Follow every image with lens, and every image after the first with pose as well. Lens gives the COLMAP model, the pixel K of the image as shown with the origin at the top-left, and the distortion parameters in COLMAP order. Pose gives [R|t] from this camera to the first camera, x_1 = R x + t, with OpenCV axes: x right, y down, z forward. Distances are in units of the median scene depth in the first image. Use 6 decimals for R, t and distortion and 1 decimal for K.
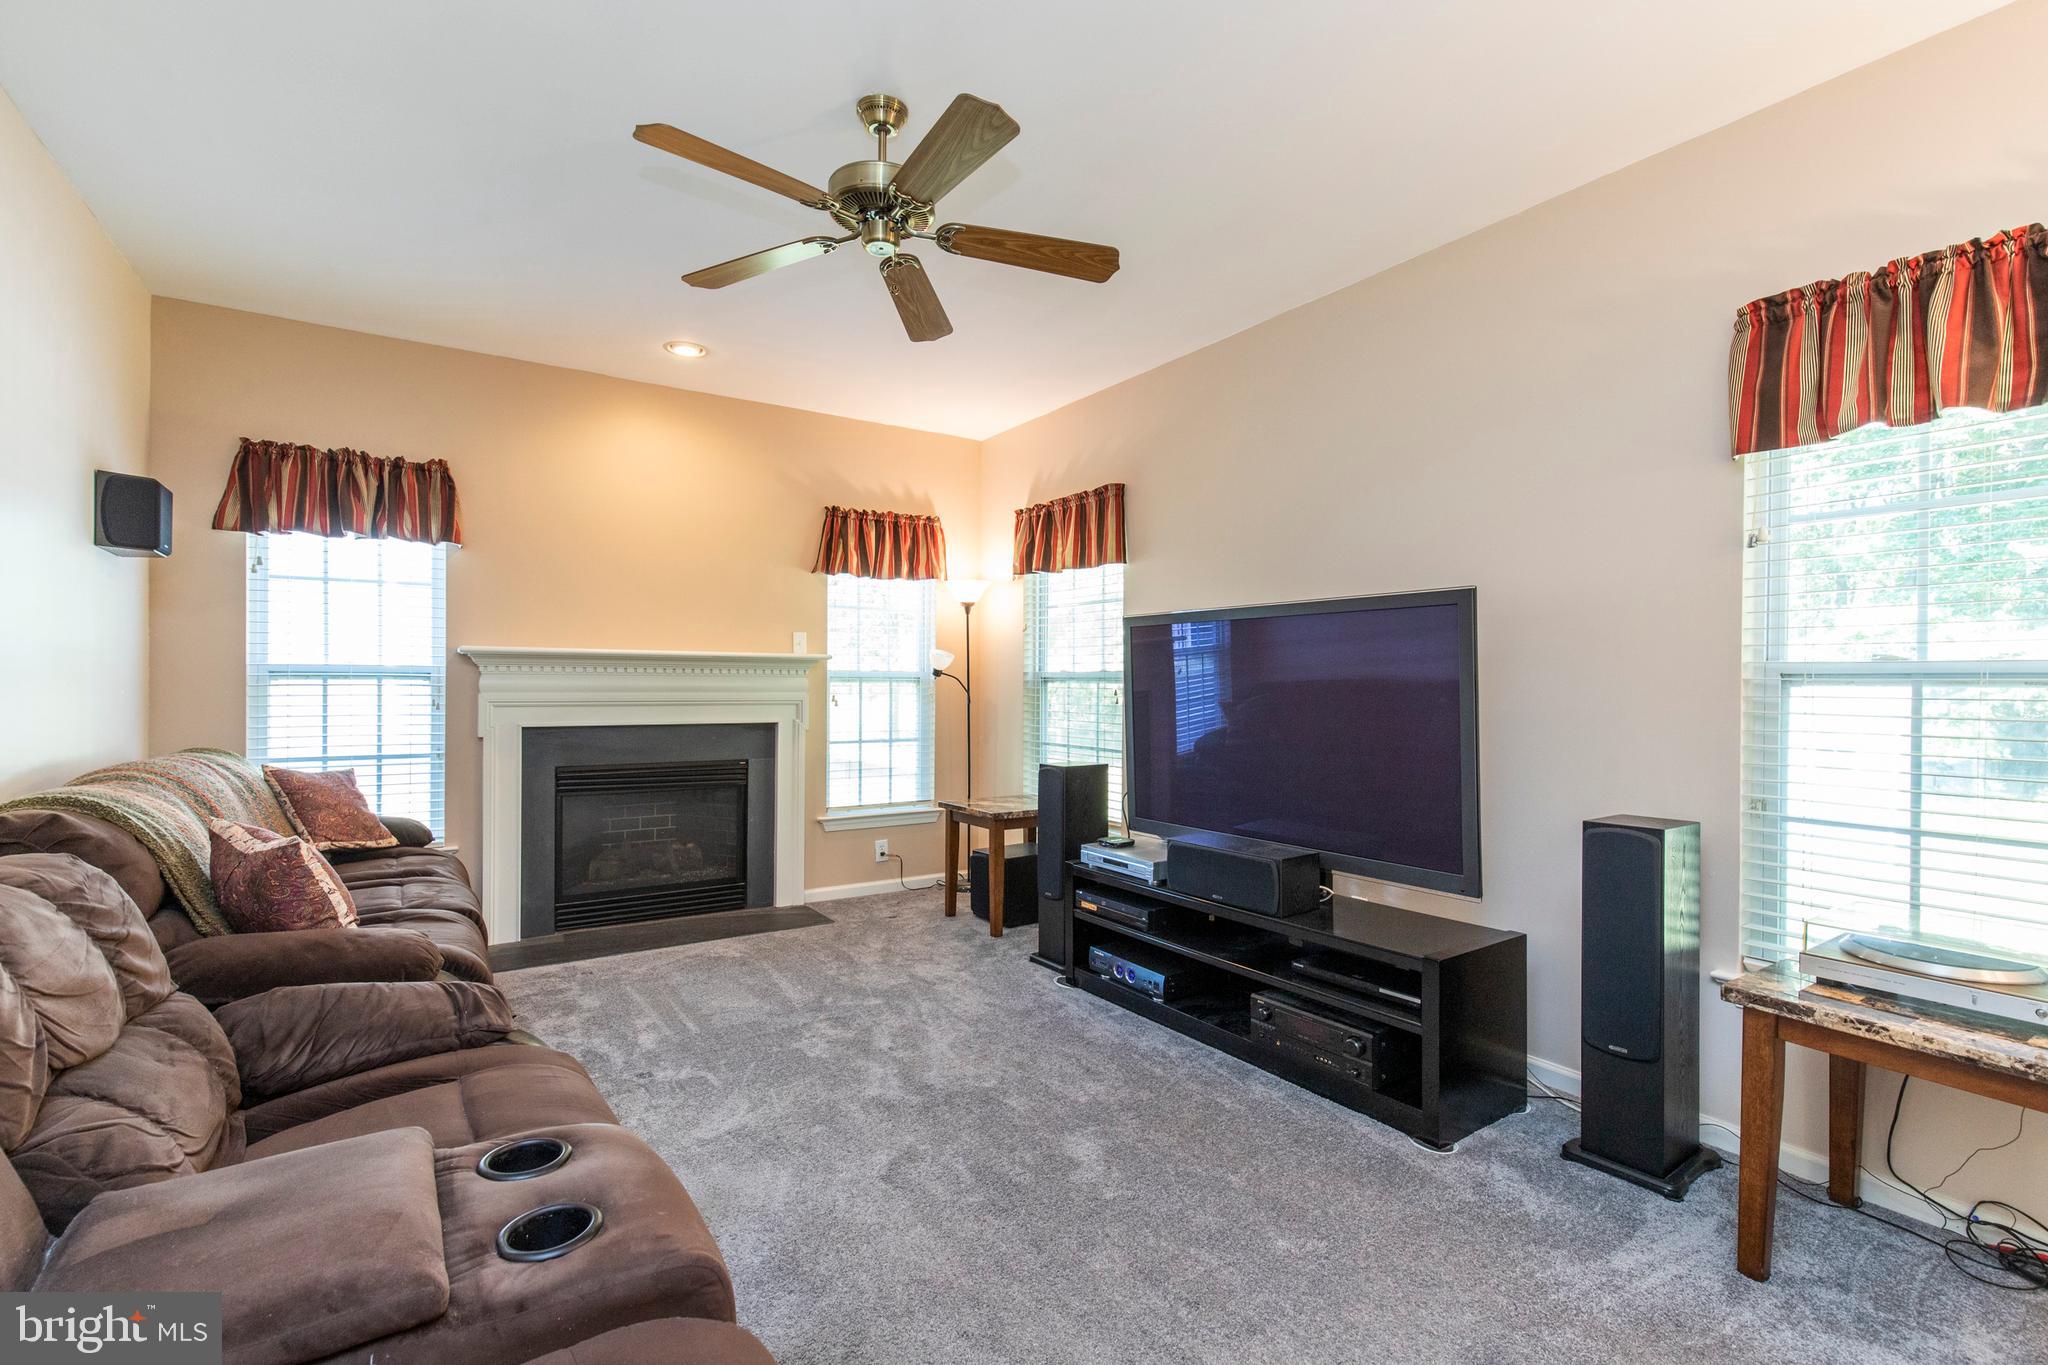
lens RADIAL K [[915.4, 0, 1029.3], [0, 915.4, 674.5], [0, 0, 1]] dist [0.004451, 0.000650]
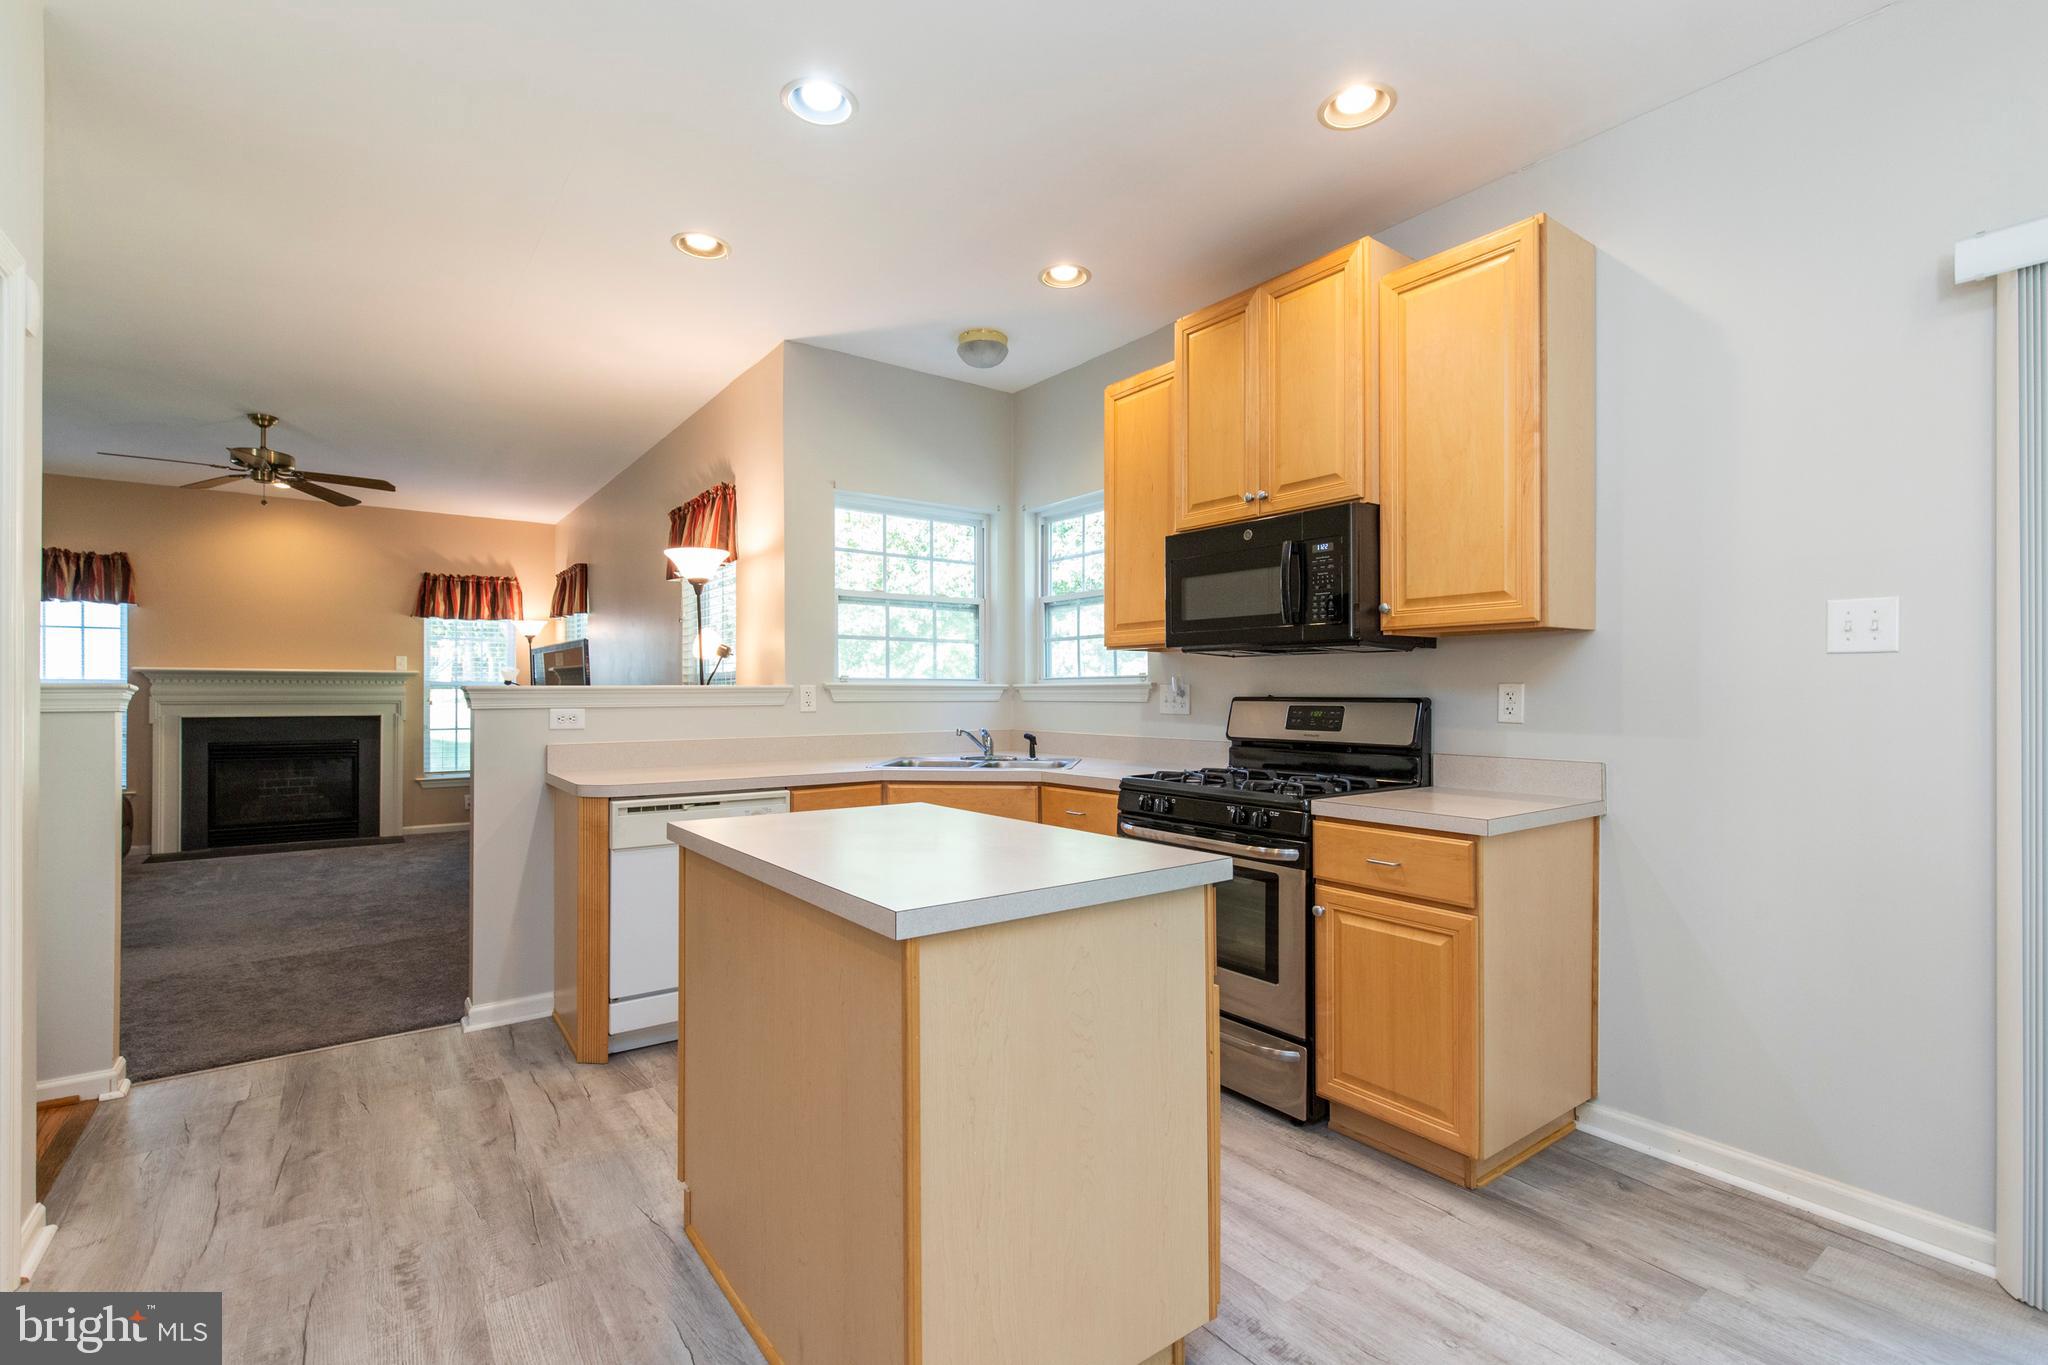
lens RADIAL K [[915.4, 0, 1013.3], [0, 915.4, 686.2], [0, 0, 1]] dist [0.004451, 0.000650]
pose [[0.998437, -0.006111, 0.055562, 0.801101], [0.006162, 0.999981, -0.000750, 0.012951], [-0.055556, 0.001091, 0.998455, -0.677117]]
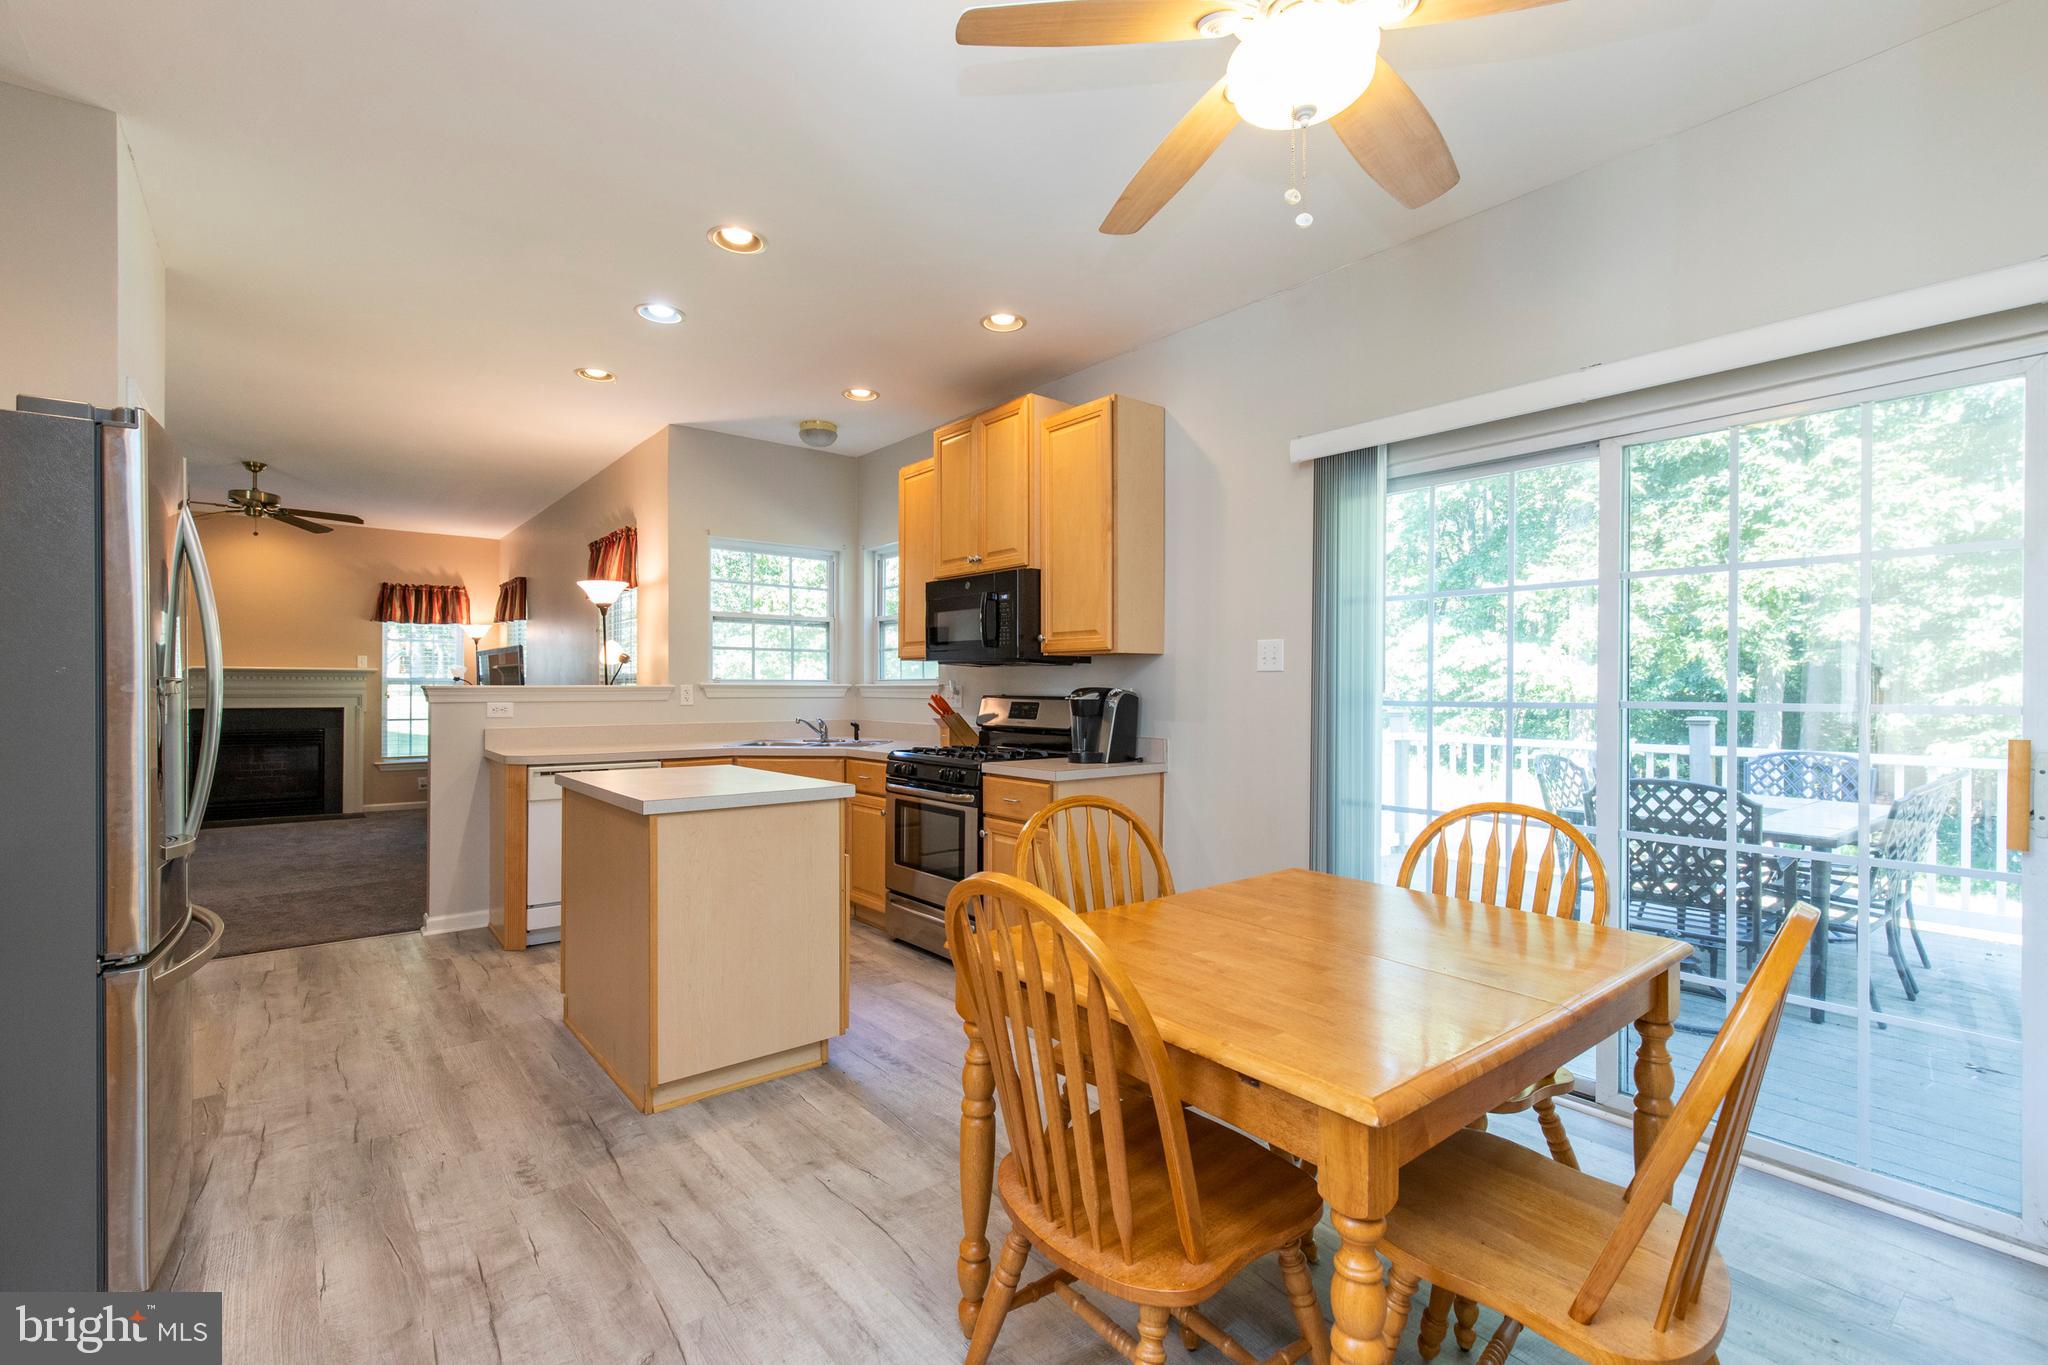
lens RADIAL K [[915.4, 0, 995.4], [0, 915.4, 679.8], [0, 0, 1]] dist [0.004451, 0.000650]
pose [[0.996616, -0.003119, 0.082138, 0.948796], [0.003215, 0.999994, -0.001028, 0.005808], [-0.082134, 0.001289, 0.996620, -0.980448]]
